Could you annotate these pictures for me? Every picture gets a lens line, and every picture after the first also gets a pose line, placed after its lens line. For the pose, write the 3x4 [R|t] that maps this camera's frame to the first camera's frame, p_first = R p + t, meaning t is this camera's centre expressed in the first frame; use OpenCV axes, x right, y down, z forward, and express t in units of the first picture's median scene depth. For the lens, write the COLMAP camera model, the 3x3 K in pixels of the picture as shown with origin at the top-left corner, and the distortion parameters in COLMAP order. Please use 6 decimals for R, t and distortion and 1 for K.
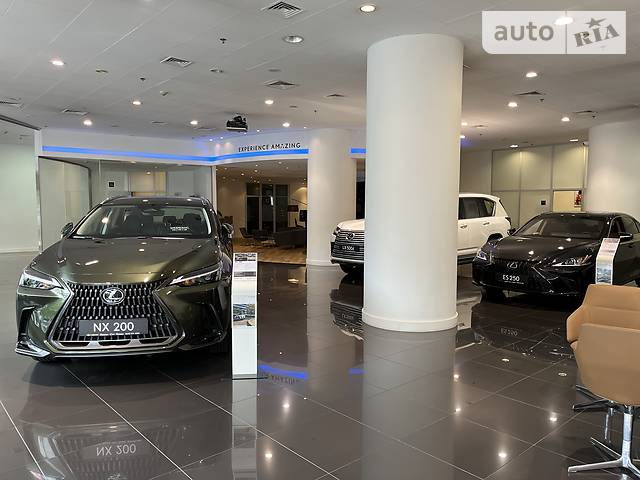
lens RADIAL K [[488.1, 0, 320.0], [0, 488.1, 240.0], [0, 0, 1]] dist [0.065538, -0.095239]
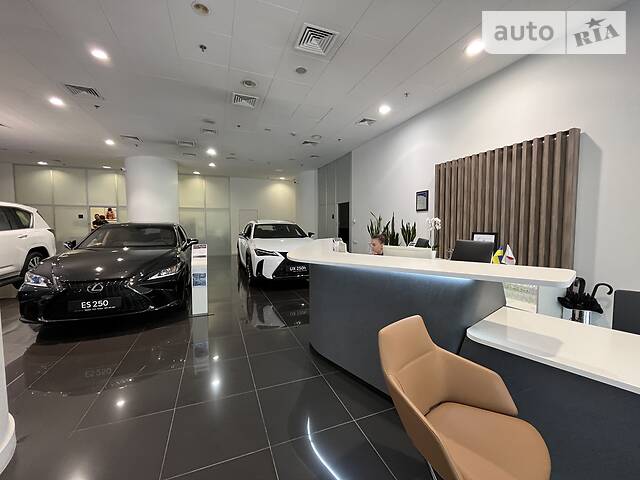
lens RADIAL K [[260.9, 0, 317.5], [0, 260.9, 237.3], [0, 0, 1]] dist [-0.001317, -0.000314]
pose [[0.343333, -0.052594, 0.937740, 0.127802], [0.064196, 0.997410, 0.032437, -0.021076], [-0.937017, 0.049062, 0.345820, 0.528860]]
